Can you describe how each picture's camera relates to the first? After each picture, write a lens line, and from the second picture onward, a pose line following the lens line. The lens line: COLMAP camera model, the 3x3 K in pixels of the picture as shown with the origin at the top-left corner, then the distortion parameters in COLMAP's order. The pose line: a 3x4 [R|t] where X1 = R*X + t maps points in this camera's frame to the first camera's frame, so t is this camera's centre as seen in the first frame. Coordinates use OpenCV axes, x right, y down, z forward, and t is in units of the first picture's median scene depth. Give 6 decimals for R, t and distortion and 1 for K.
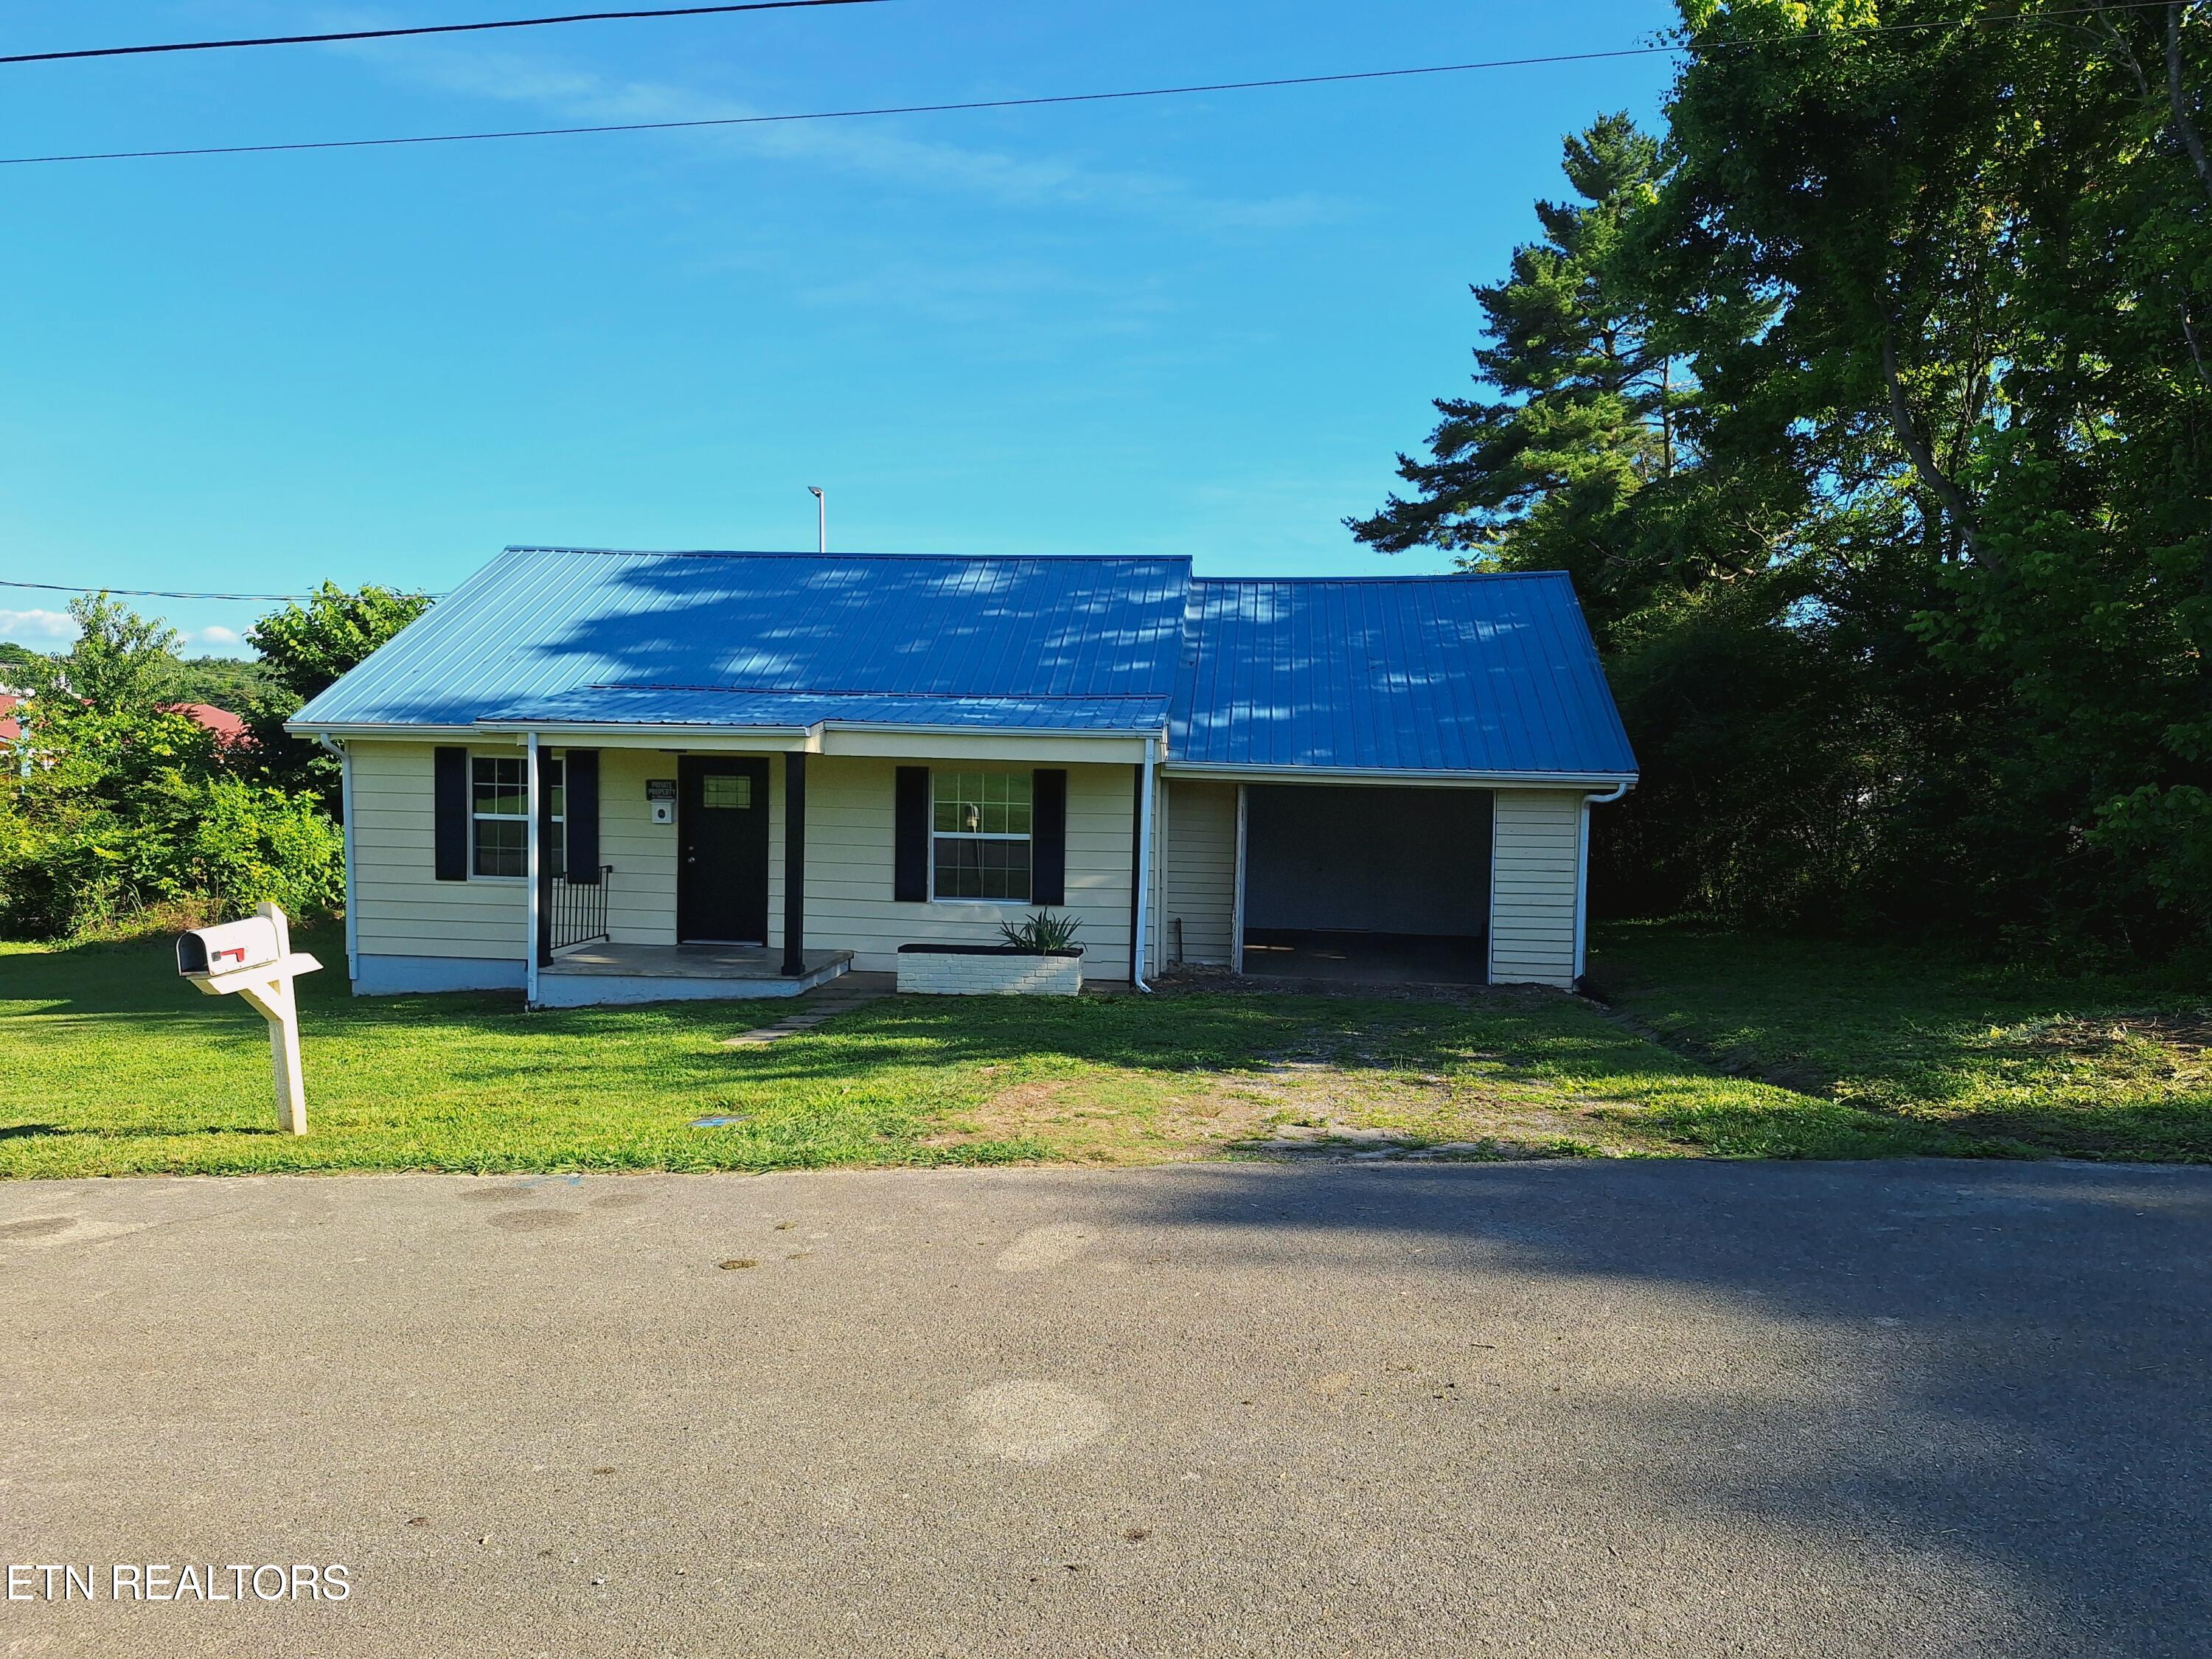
lens RADIAL K [[1549.5, 0, 1114.9], [0, 1549.5, 827.2], [0, 0, 1]] dist [0.080285, -0.091314]
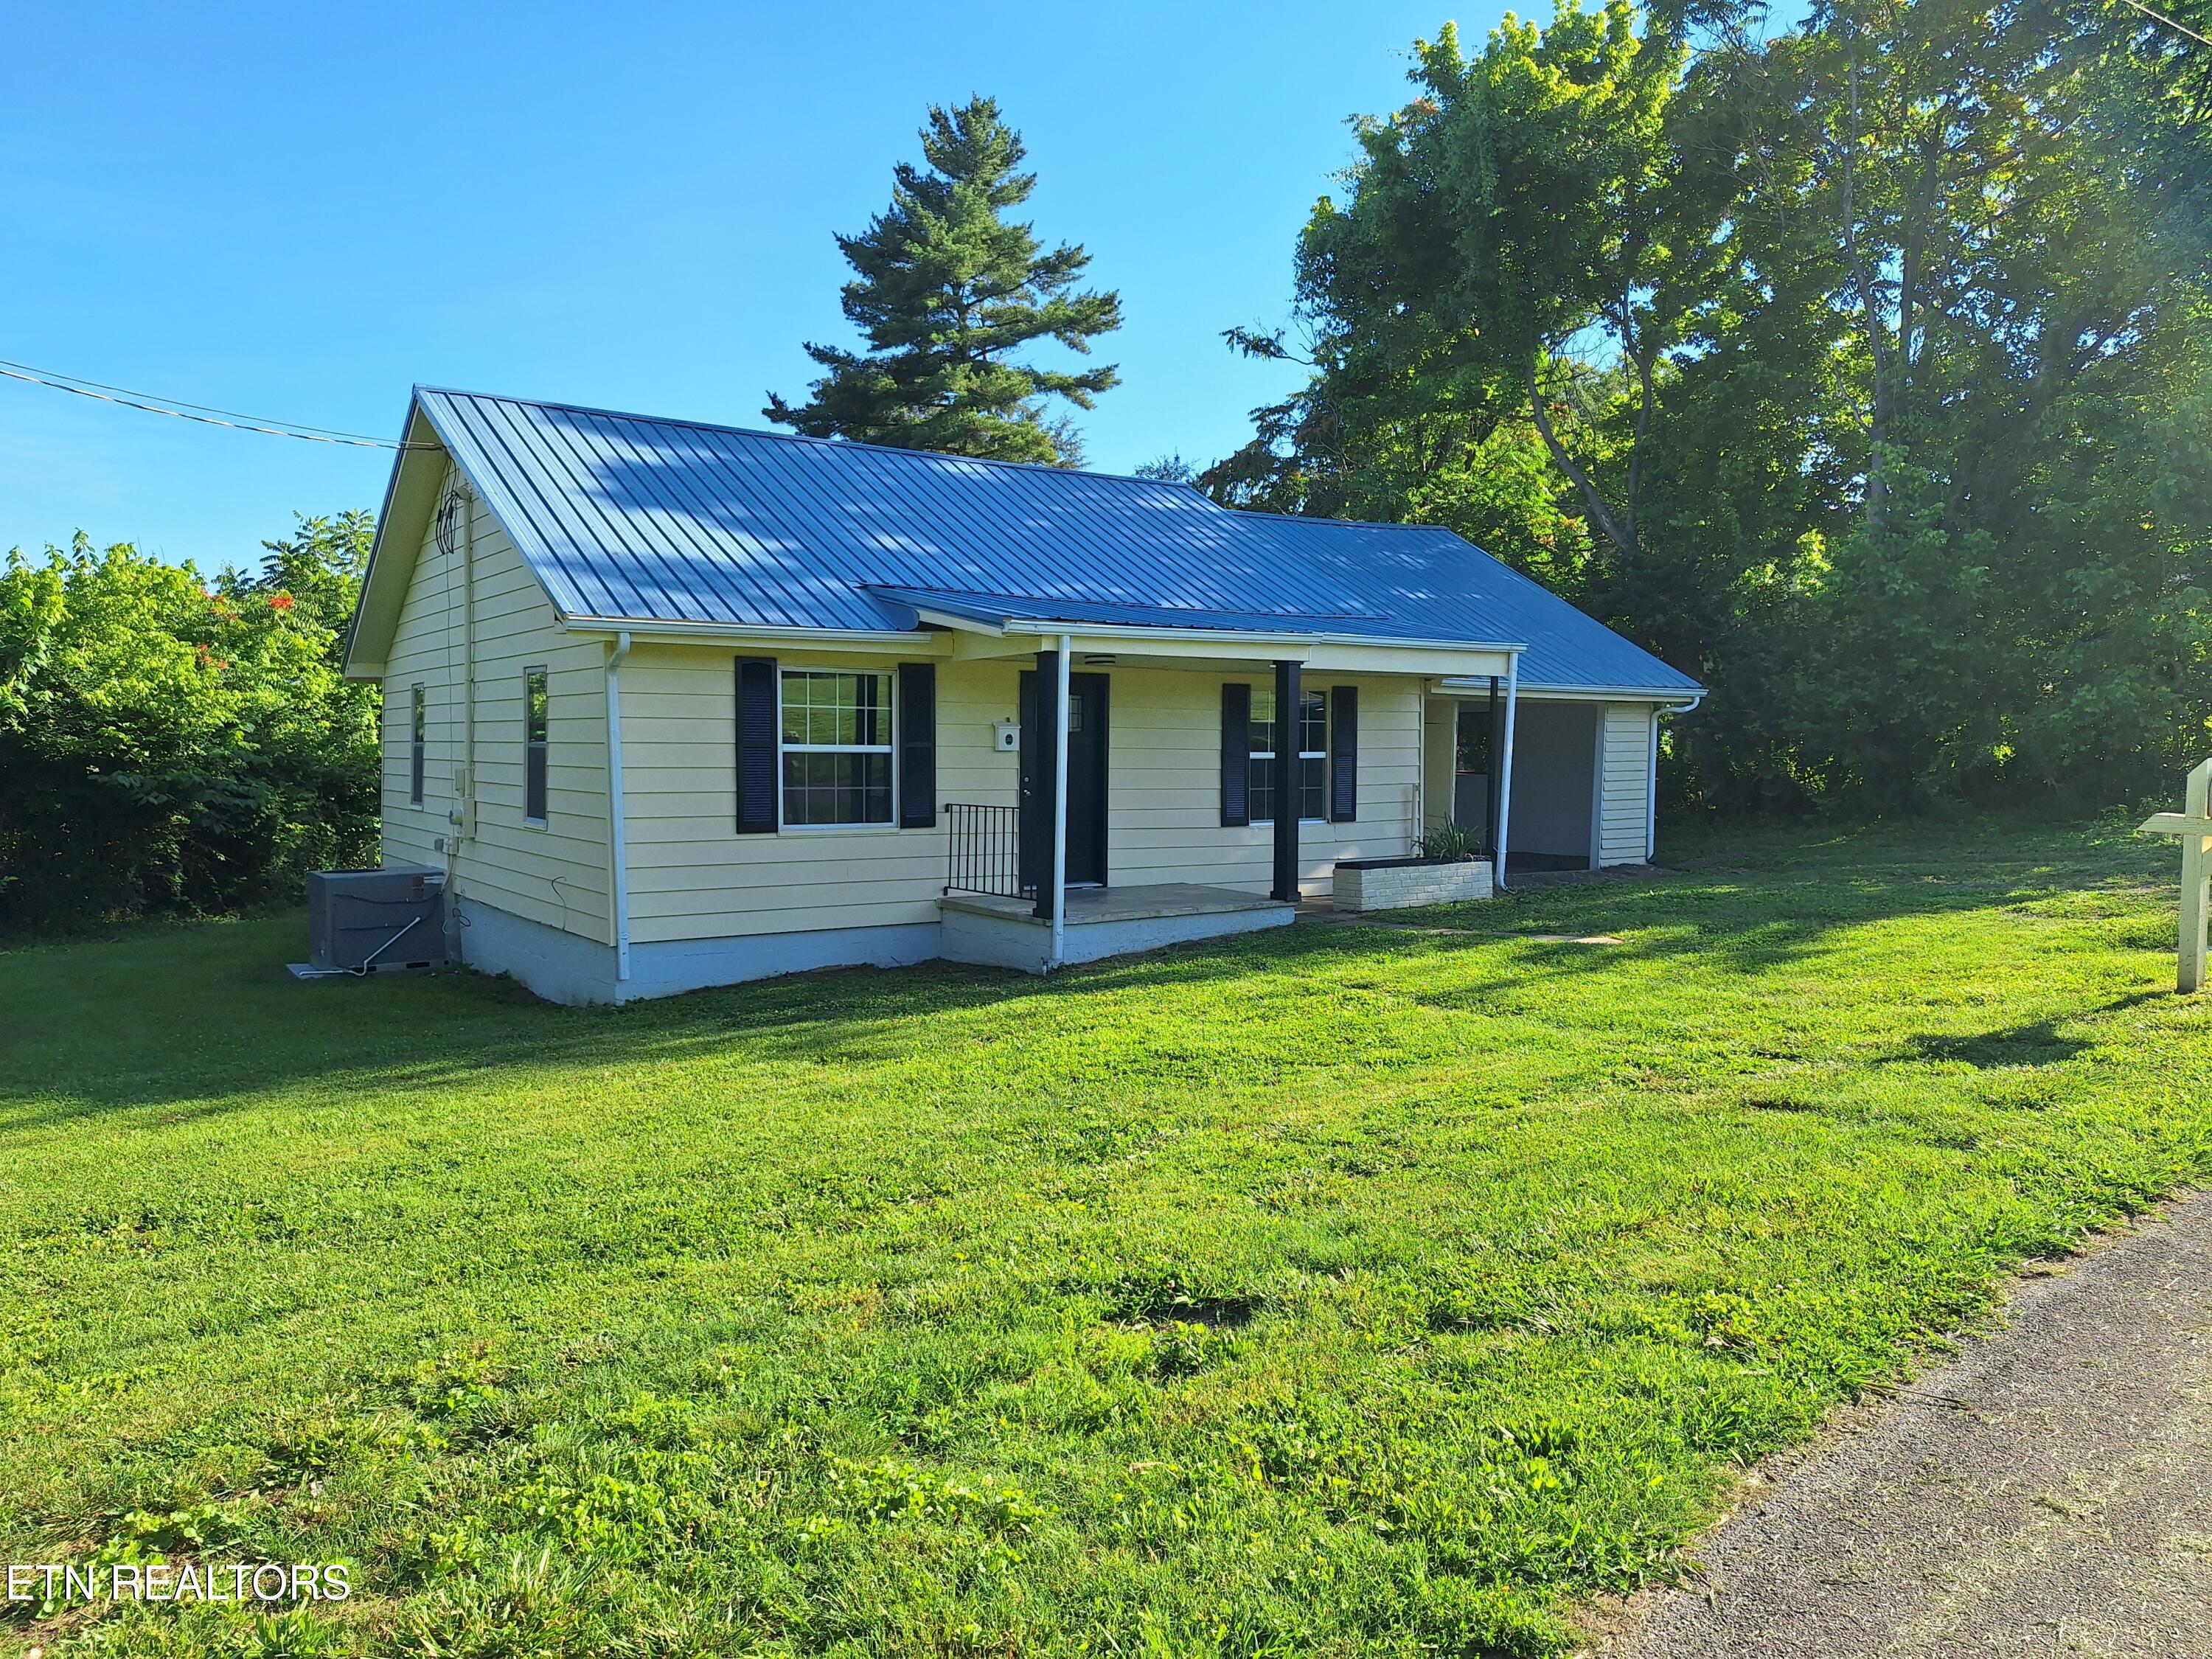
lens RADIAL K [[1549.5, 0, 1125.0], [0, 1549.5, 834.3], [0, 0, 1]] dist [0.080285, -0.091314]
pose [[0.762969, -0.057676, 0.643857, -0.772077], [0.041932, 0.998330, 0.039740, 0.011922], [-0.645074, -0.003322, 0.764113, 0.307483]]
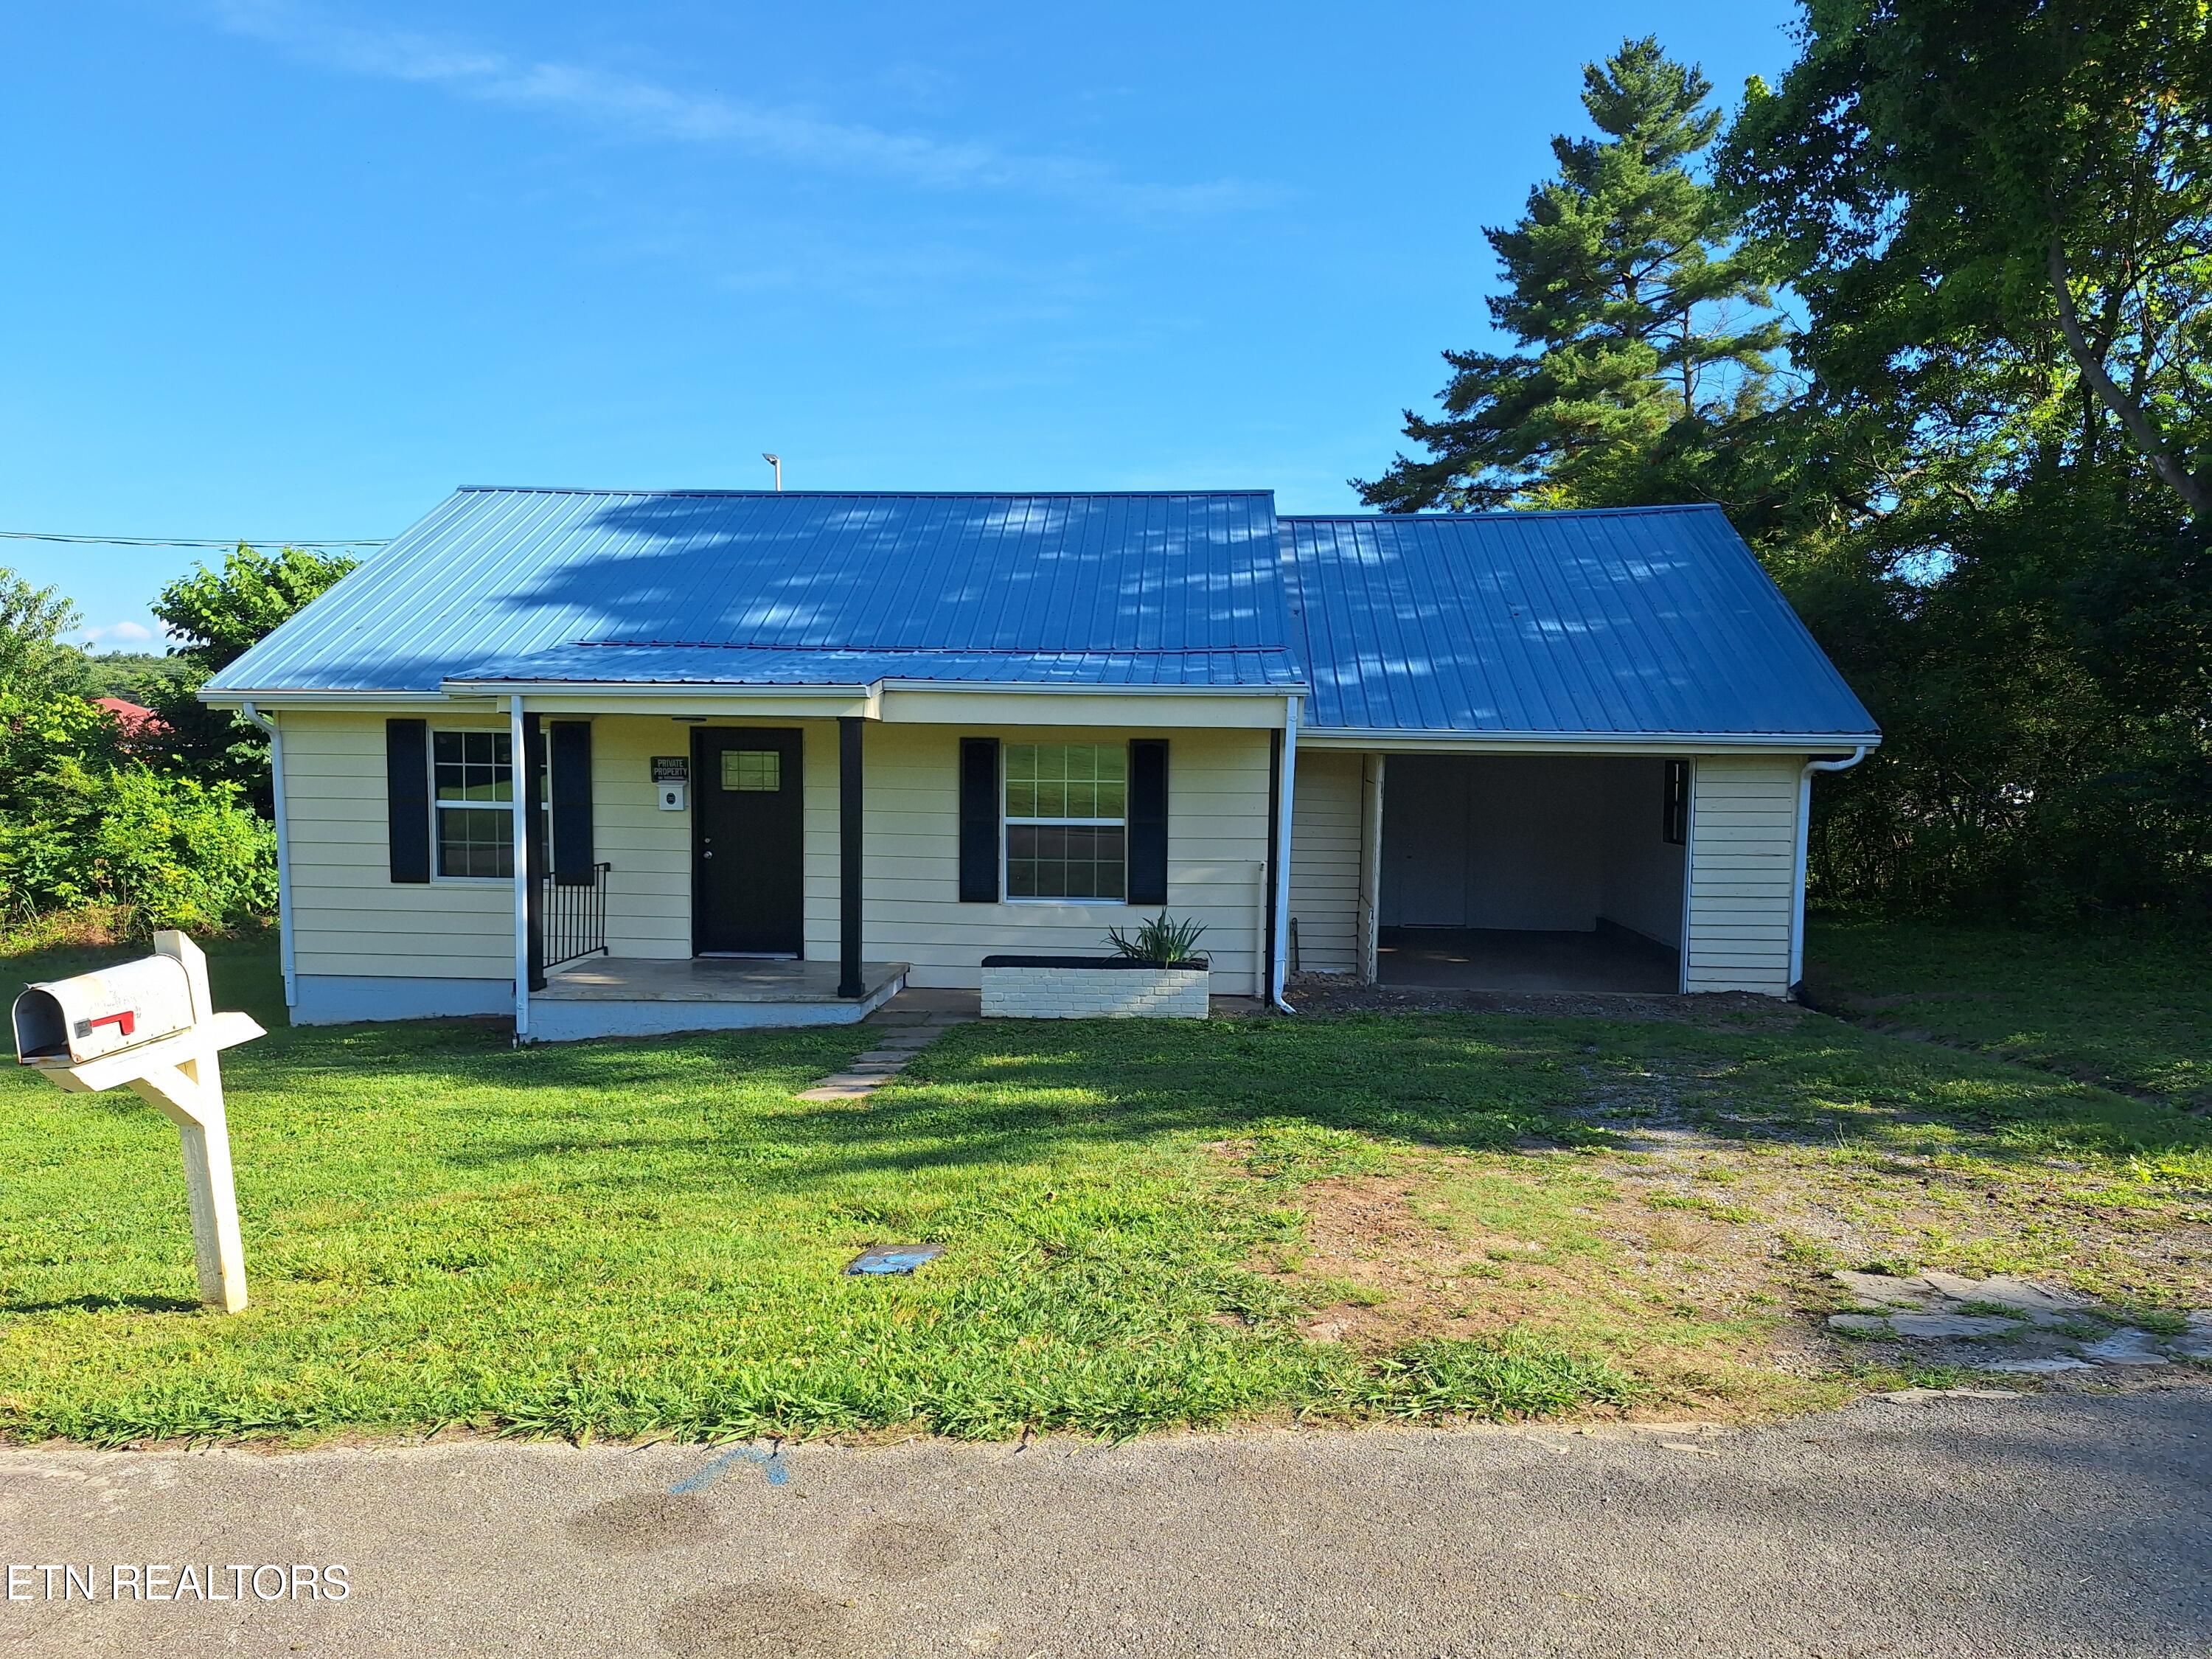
lens RADIAL K [[1549.5, 0, 1097.1], [0, 1549.5, 848.1], [0, 0, 1]] dist [0.080285, -0.091314]
pose [[0.999441, -0.012082, 0.031161, -0.091907], [0.011457, 0.999731, 0.020173, 0.003543], [-0.031397, -0.019805, 0.999311, 0.174837]]
